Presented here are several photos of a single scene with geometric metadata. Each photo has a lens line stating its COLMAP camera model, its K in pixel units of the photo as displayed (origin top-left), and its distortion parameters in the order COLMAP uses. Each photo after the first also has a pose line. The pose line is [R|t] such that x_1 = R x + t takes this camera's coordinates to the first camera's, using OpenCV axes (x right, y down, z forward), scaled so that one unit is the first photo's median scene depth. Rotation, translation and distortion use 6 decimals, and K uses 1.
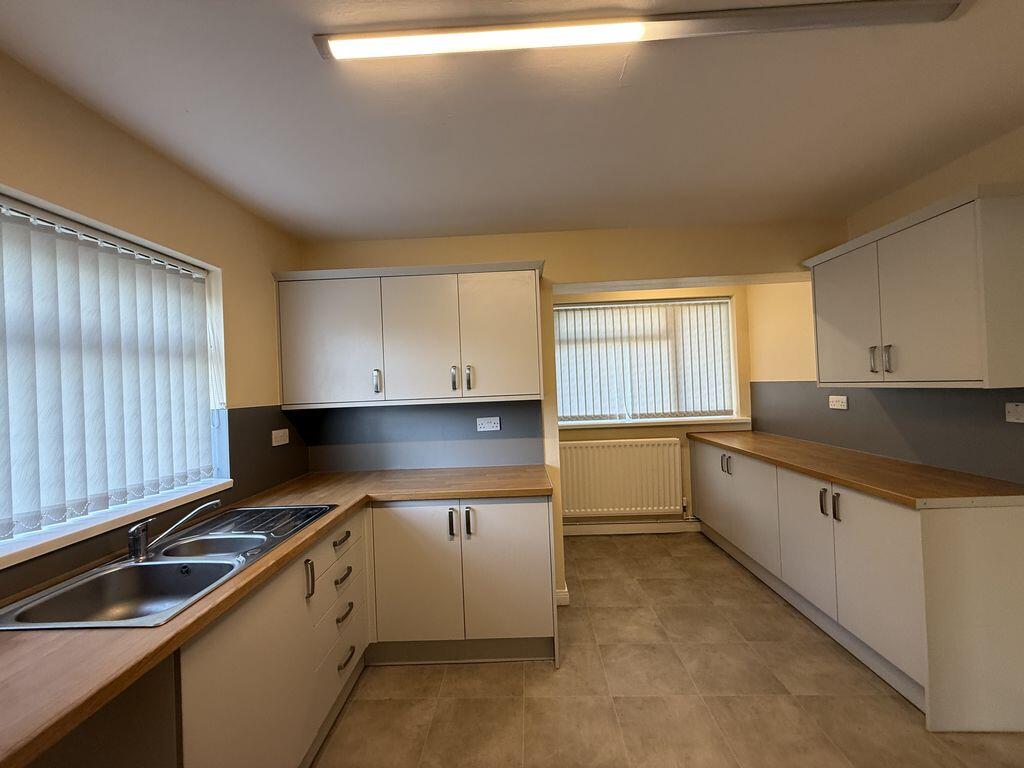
lens RADIAL K [[389.4, 0, 508.6], [0, 389.4, 370.3], [0, 0, 1]] dist [-0.050049, 0.000044]
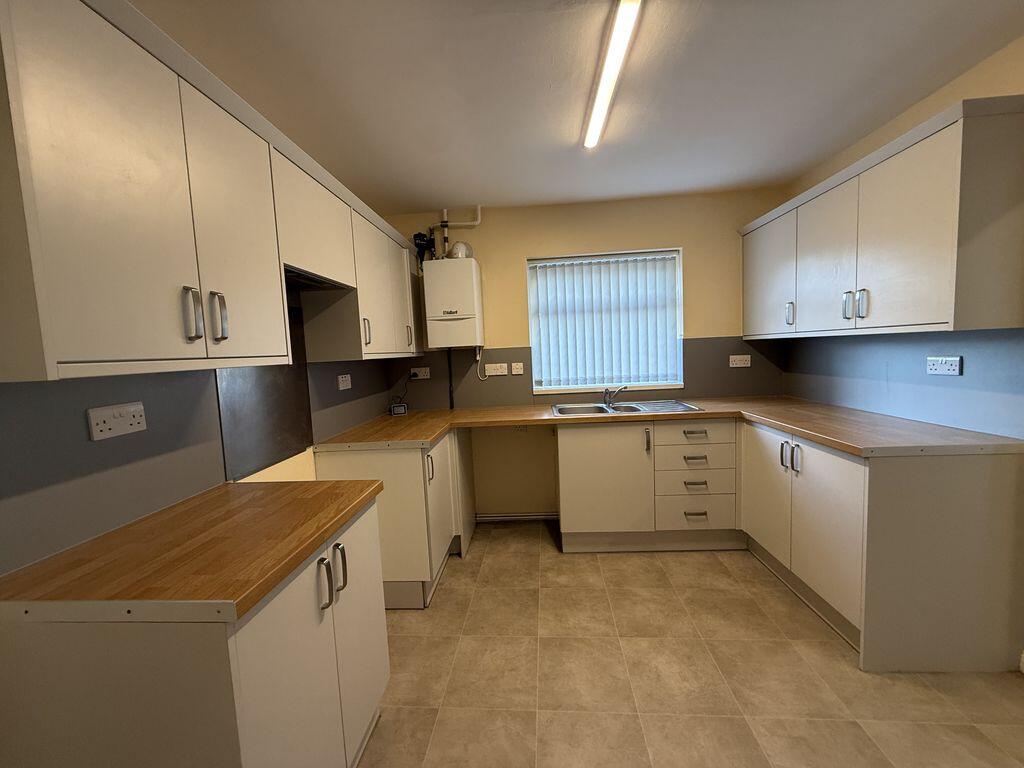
lens RADIAL K [[408.0, 0, 512.0], [0, 408.0, 384.0], [0, 0, 1]] dist [0.000443, 0.000036]
pose [[-0.035620, 0.132854, -0.990495, 0.934142], [0.099640, 0.986658, 0.128756, -0.000943], [0.994386, -0.094107, -0.048382, 0.352357]]
